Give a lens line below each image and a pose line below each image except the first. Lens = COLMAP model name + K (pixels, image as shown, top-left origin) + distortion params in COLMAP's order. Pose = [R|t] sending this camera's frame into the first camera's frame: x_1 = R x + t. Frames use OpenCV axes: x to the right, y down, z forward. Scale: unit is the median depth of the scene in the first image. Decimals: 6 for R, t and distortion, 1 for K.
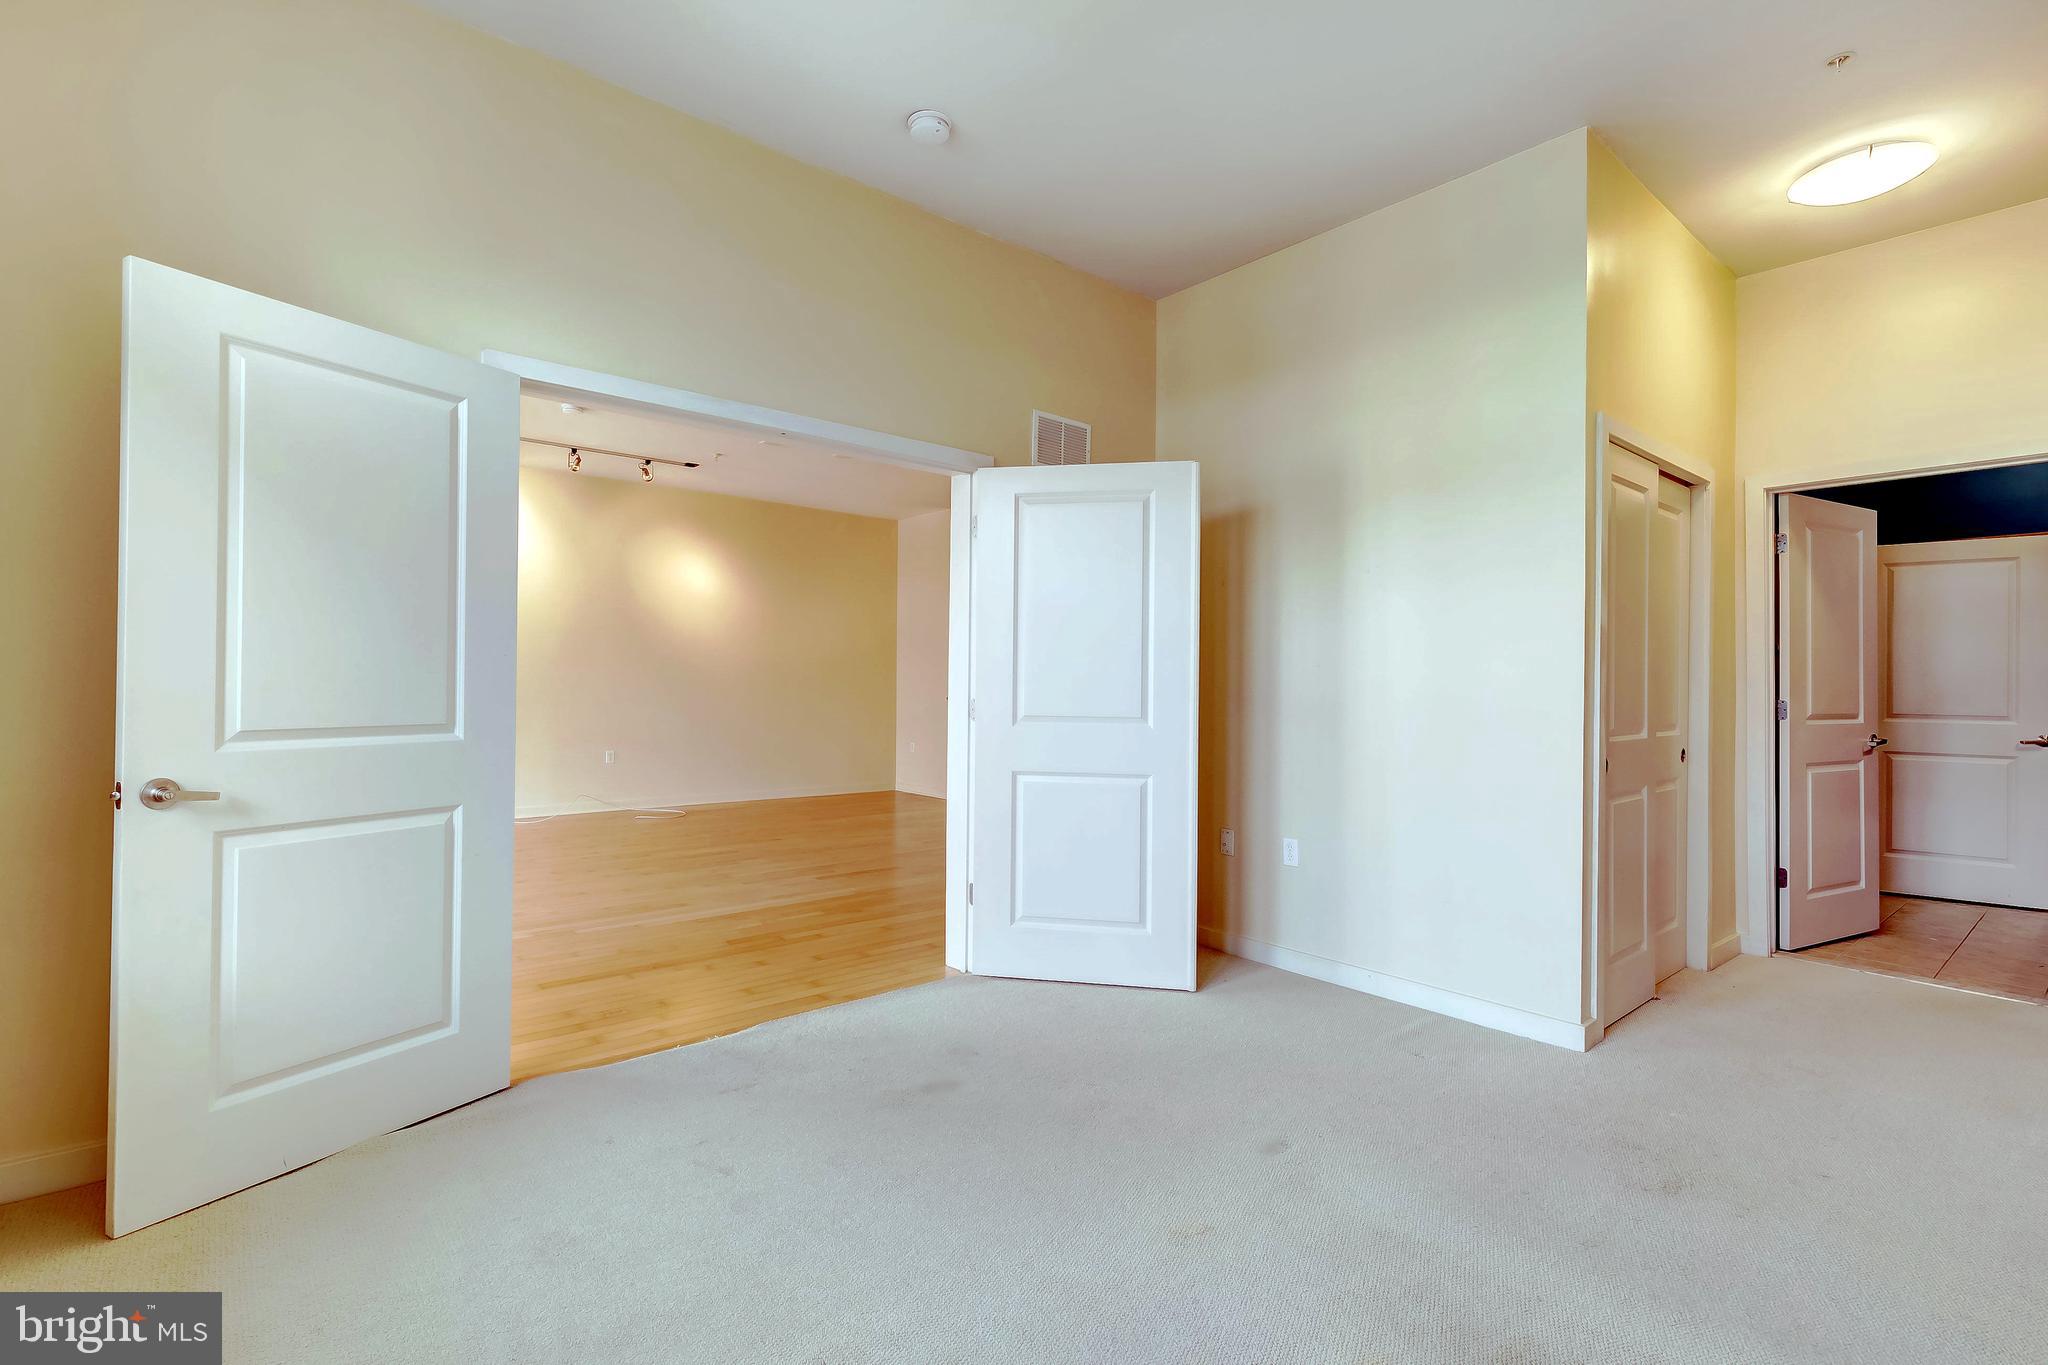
lens RADIAL K [[925.3, 0, 1021.5], [0, 925.3, 684.5], [0, 0, 1]] dist [0.004693, 0.000568]
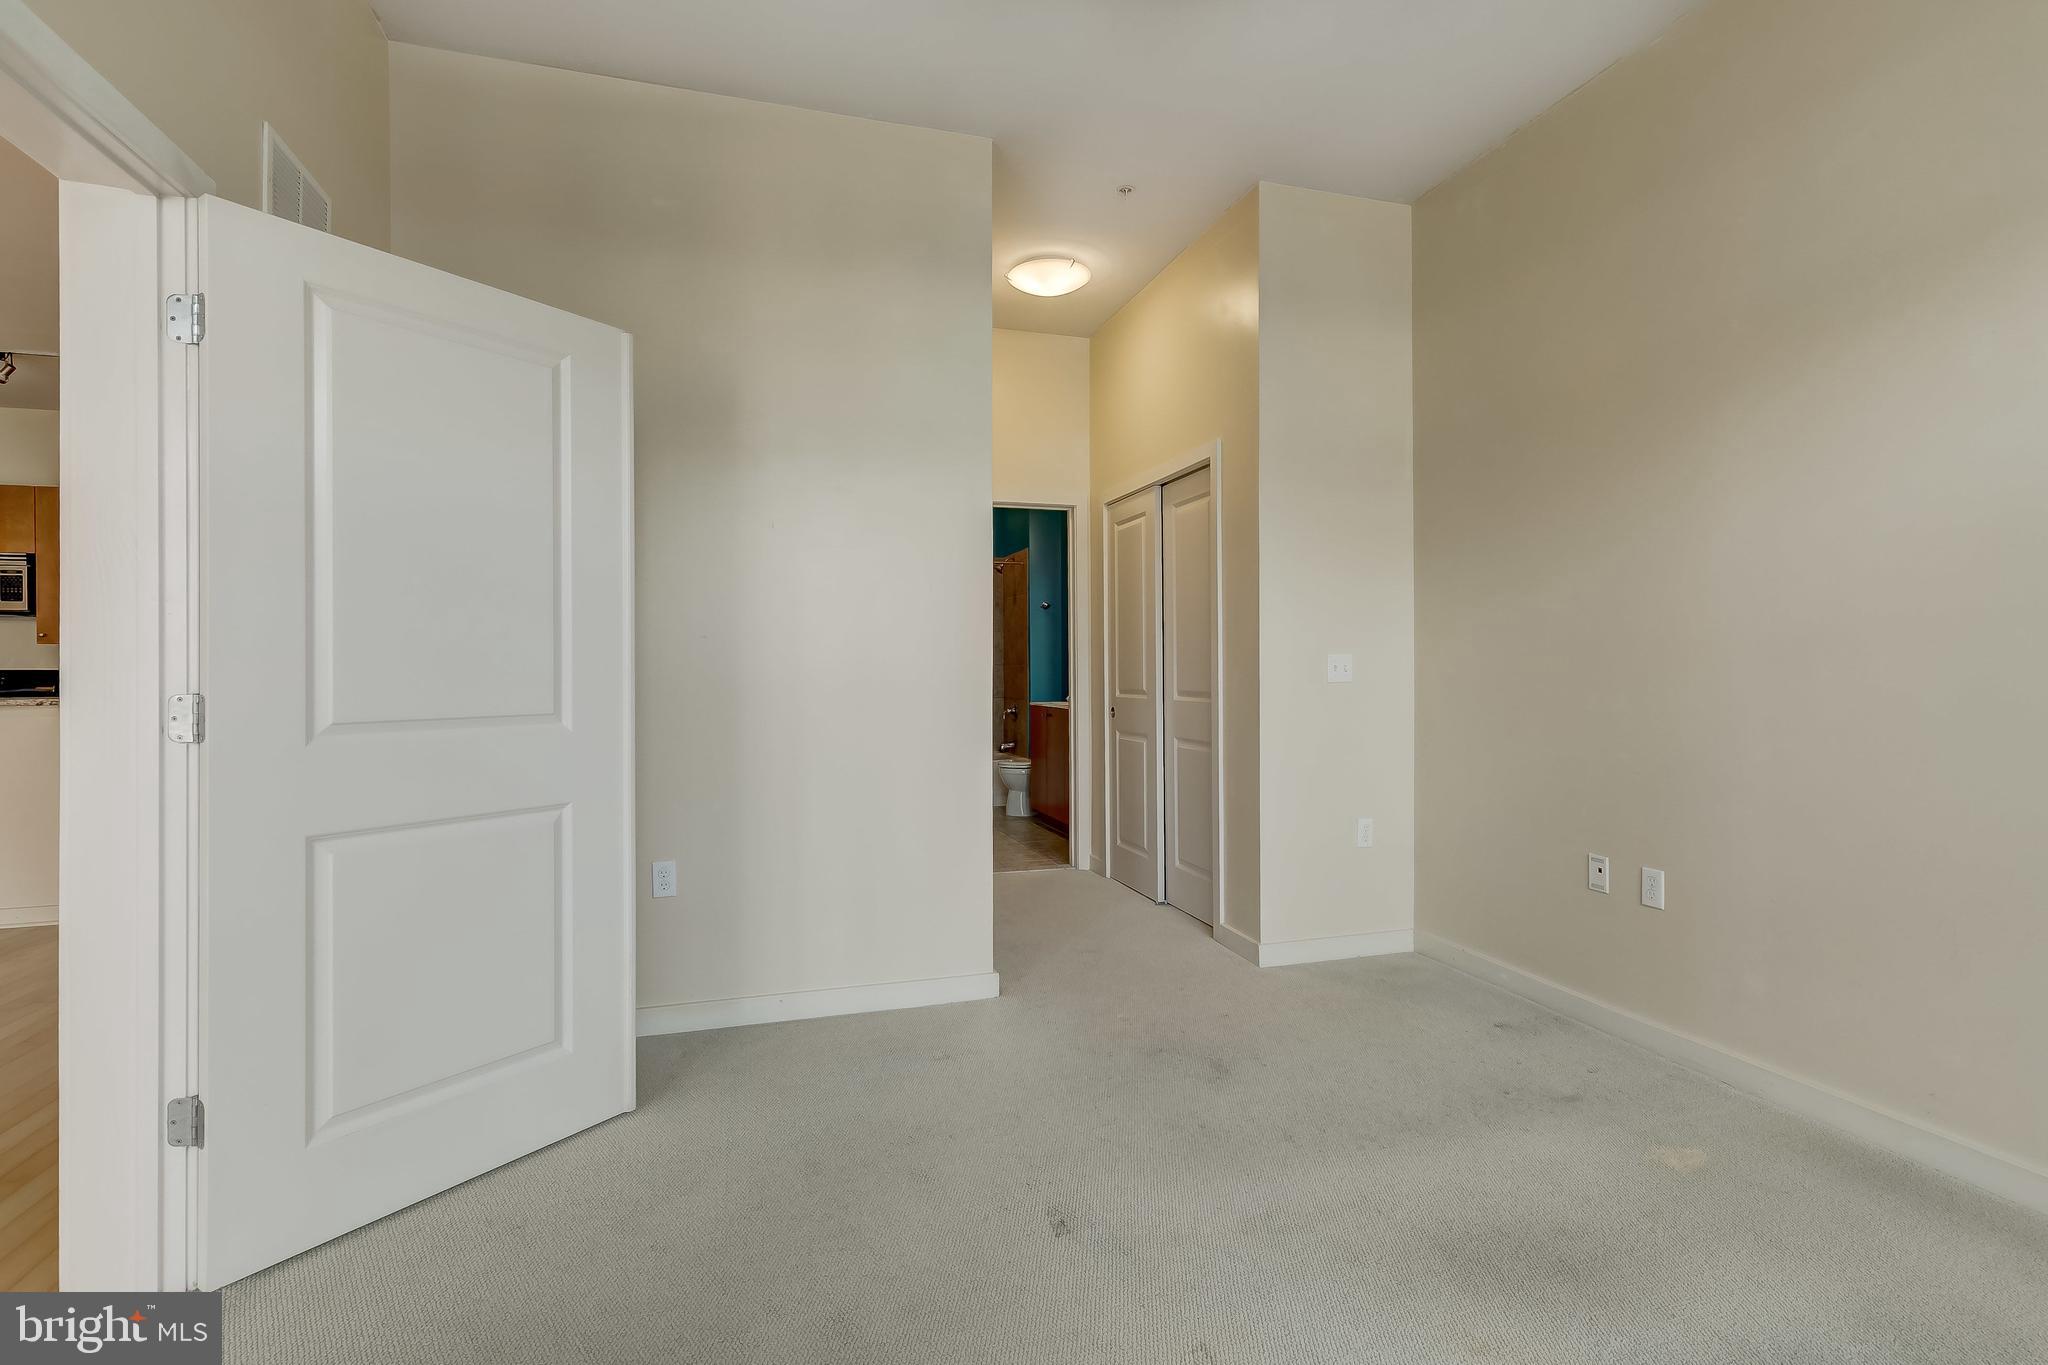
lens RADIAL K [[925.3, 0, 1016.0], [0, 925.3, 666.4], [0, 0, 1]] dist [0.004693, 0.000568]
pose [[0.412818, -0.010397, 0.910754, -0.270043], [0.007647, 0.999939, 0.007949, 0.000432], [-0.910781, 0.003683, 0.412873, 0.389554]]
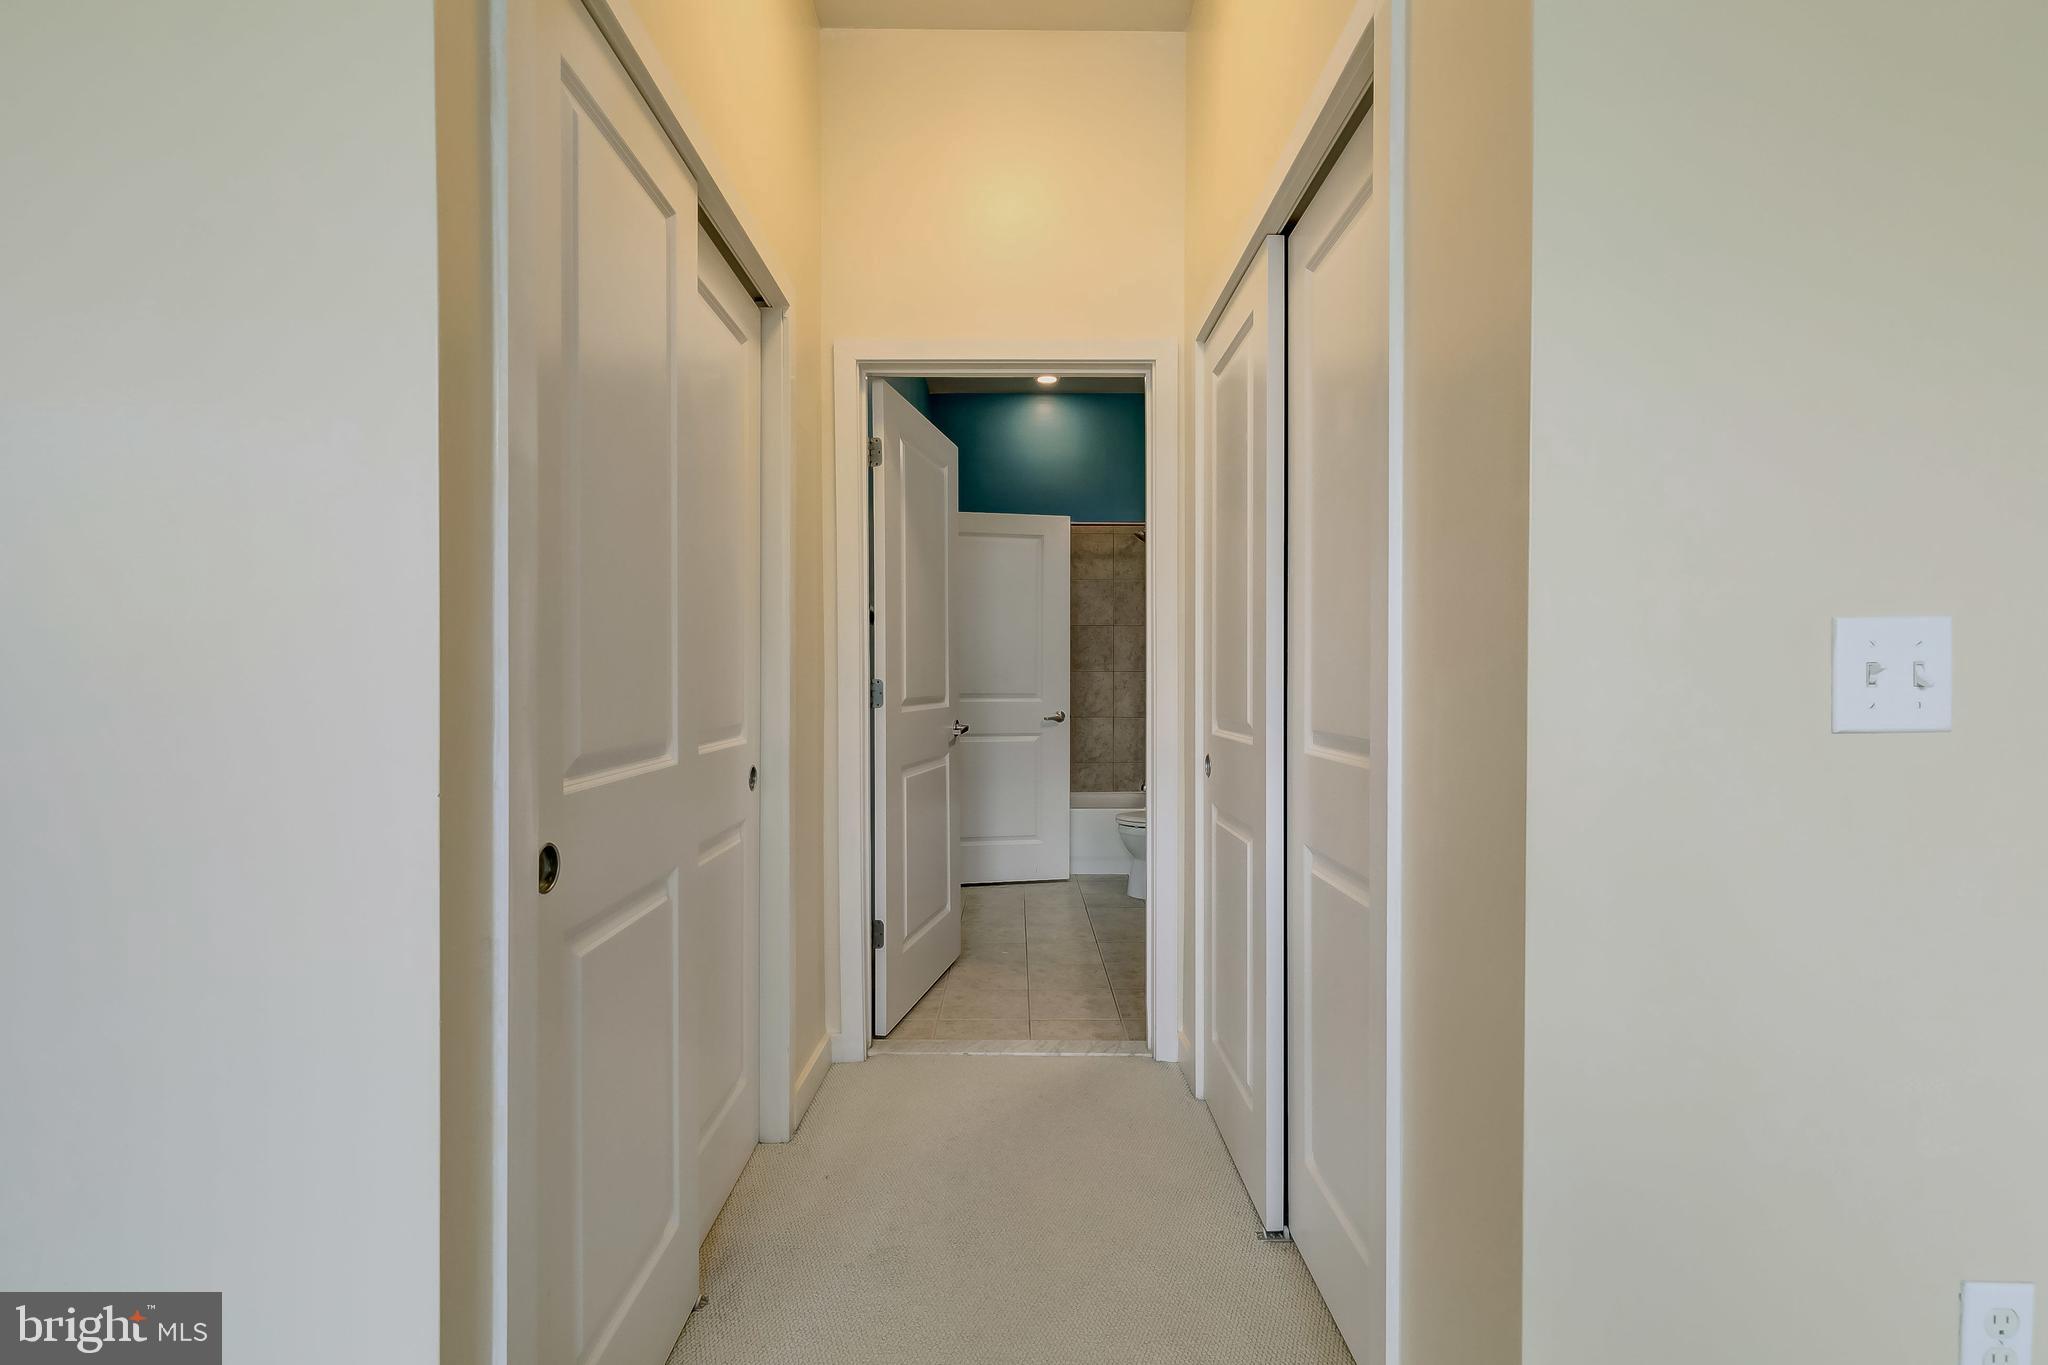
lens RADIAL K [[925.3, 0, 1015.1], [0, 925.3, 683.3], [0, 0, 1]] dist [0.004693, 0.000568]
pose [[0.642439, -0.012634, 0.766232, 0.365597], [0.001522, 0.999883, 0.015210, 0.009956], [-0.766335, -0.008605, 0.642383, 0.490395]]
